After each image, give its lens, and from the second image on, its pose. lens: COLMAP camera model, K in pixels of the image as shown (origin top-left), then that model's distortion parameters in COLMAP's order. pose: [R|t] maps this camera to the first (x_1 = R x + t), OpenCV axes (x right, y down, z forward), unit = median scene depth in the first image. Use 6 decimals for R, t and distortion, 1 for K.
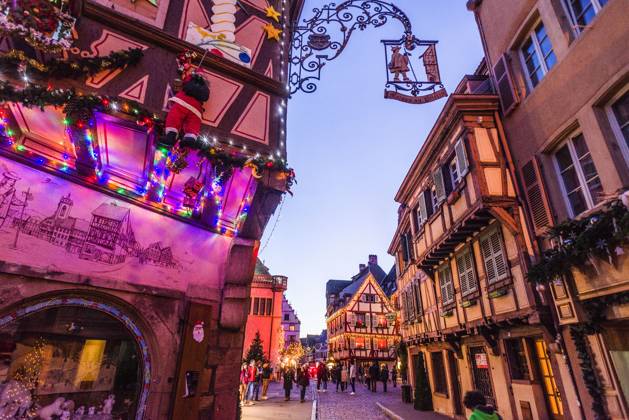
lens RADIAL K [[344.3, 0, 312.5], [0, 344.3, 214.0], [0, 0, 1]] dist [0.013711, -0.003993]
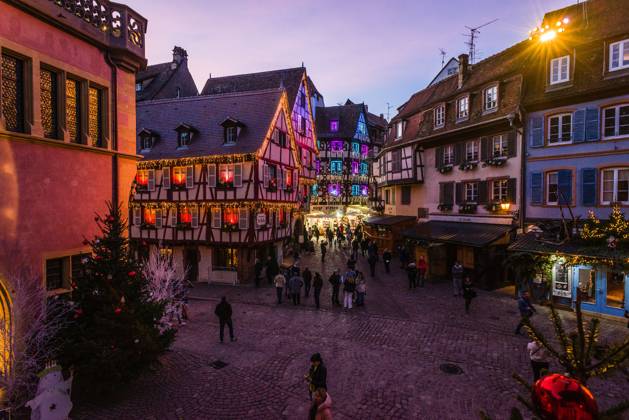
lens RADIAL K [[344.3, 0, 309.0], [0, 344.3, 208.2], [0, 0, 1]] dist [0.013711, -0.003993]
pose [[0.467328, -0.030716, 0.883550, -1.304051], [-0.351095, 0.910761, 0.217363, 0.969022], [-0.811380, -0.411790, 0.414840, 3.201492]]
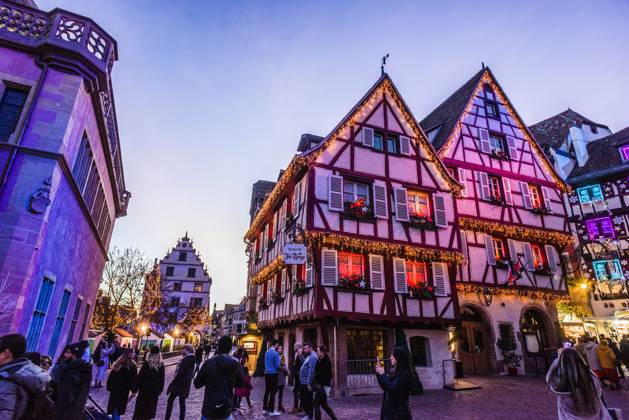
lens RADIAL K [[344.3, 0, 305.5], [0, 344.3, 211.7], [0, 0, 1]] dist [0.013711, -0.003993]
pose [[0.980078, 0.075489, 0.183709, 0.172264], [-0.086414, 0.994891, 0.052197, 1.369930], [-0.178830, -0.067032, 0.981594, 3.149730]]
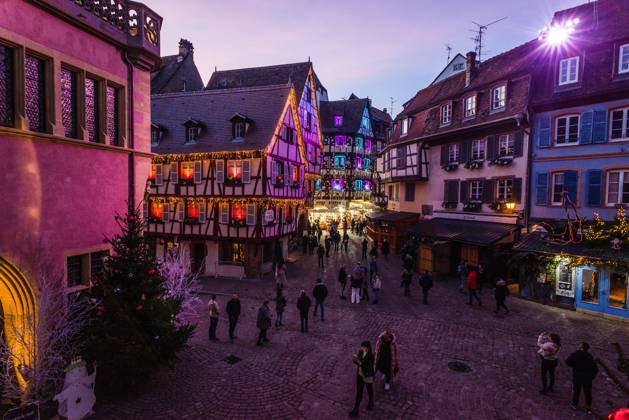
lens RADIAL K [[344.3, 0, 309.2], [0, 344.3, 208.4], [0, 0, 1]] dist [0.013711, -0.003993]
pose [[0.465255, -0.044808, 0.884042, -1.344816], [-0.363946, 0.900713, 0.237191, 0.956777], [-0.806896, -0.432098, 0.402754, 3.246965]]
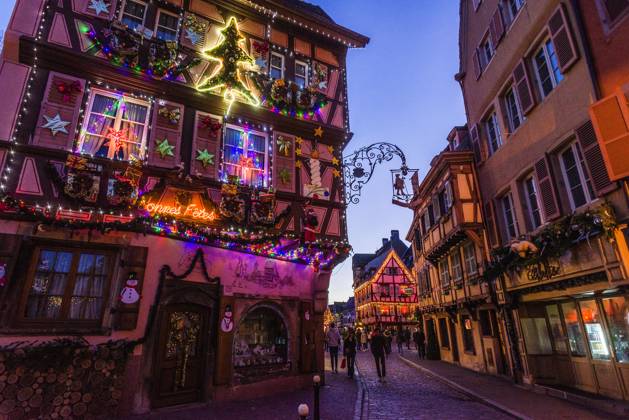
lens RADIAL K [[344.3, 0, 312.5], [0, 344.3, 212.8], [0, 0, 1]] dist [0.013711, -0.003993]
pose [[0.997047, -0.042872, -0.063712, -0.067297], [0.048124, 0.995358, 0.083341, -0.231203], [0.059844, -0.086161, 0.994482, -0.526700]]
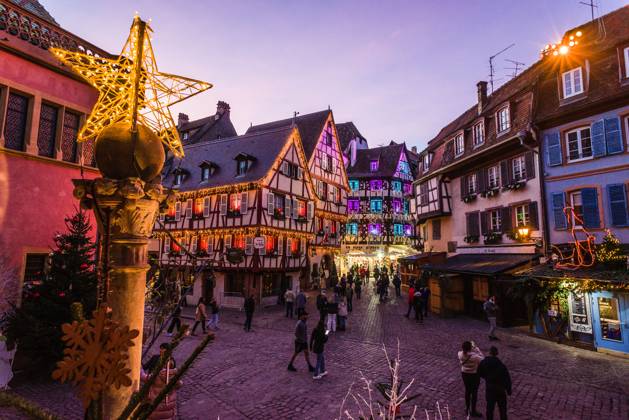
lens RADIAL K [[344.3, 0, 310.4], [0, 344.3, 208.6], [0, 0, 1]] dist [0.013711, -0.003993]
pose [[0.643568, 0.089972, 0.760083, -1.070671], [-0.310507, 0.938367, 0.151833, 0.951272], [-0.699575, -0.333726, 0.631840, 2.759253]]
